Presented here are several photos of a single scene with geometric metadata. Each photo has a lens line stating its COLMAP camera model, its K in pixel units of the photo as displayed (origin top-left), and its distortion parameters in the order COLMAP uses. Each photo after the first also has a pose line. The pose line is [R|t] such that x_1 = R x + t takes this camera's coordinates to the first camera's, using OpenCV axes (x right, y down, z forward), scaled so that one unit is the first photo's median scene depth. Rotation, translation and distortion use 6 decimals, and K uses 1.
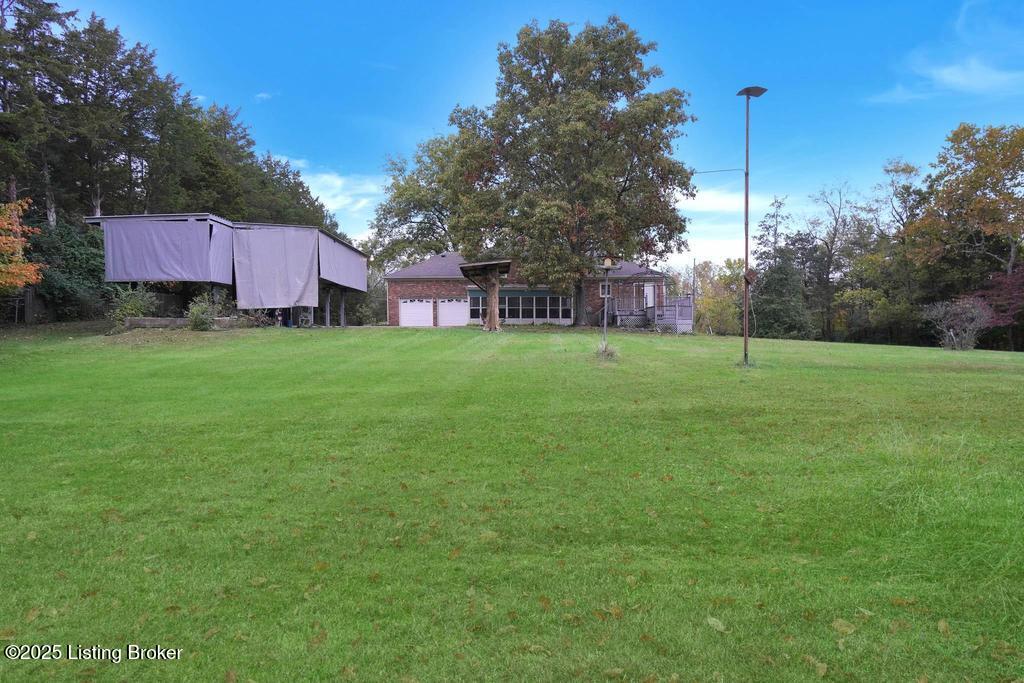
lens RADIAL K [[620.7, 0, 512.0], [0, 620.7, 341.5], [0, 0, 1]] dist [-0.003698, -0.000476]
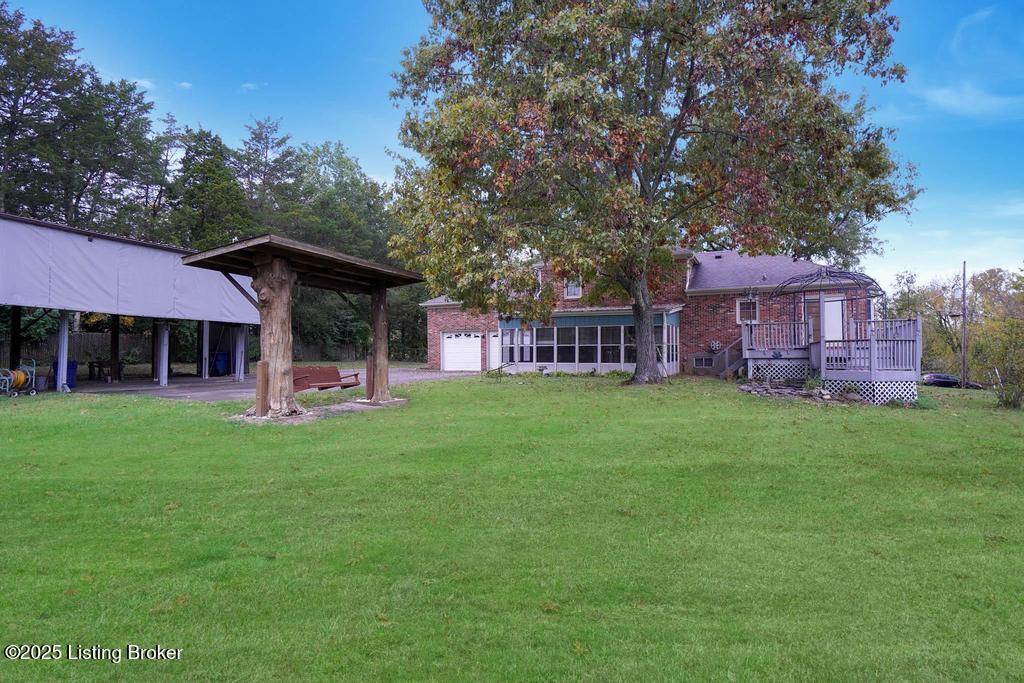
lens RADIAL K [[531.1, 0, 512.0], [0, 531.1, 341.5], [0, 0, 1]] dist [-0.046675, 0.000048]
pose [[0.885012, -0.006367, -0.465524, 0.195604], [-0.021936, 0.998226, -0.055358, -0.028025], [0.465051, 0.059204, 0.883302, 0.522080]]
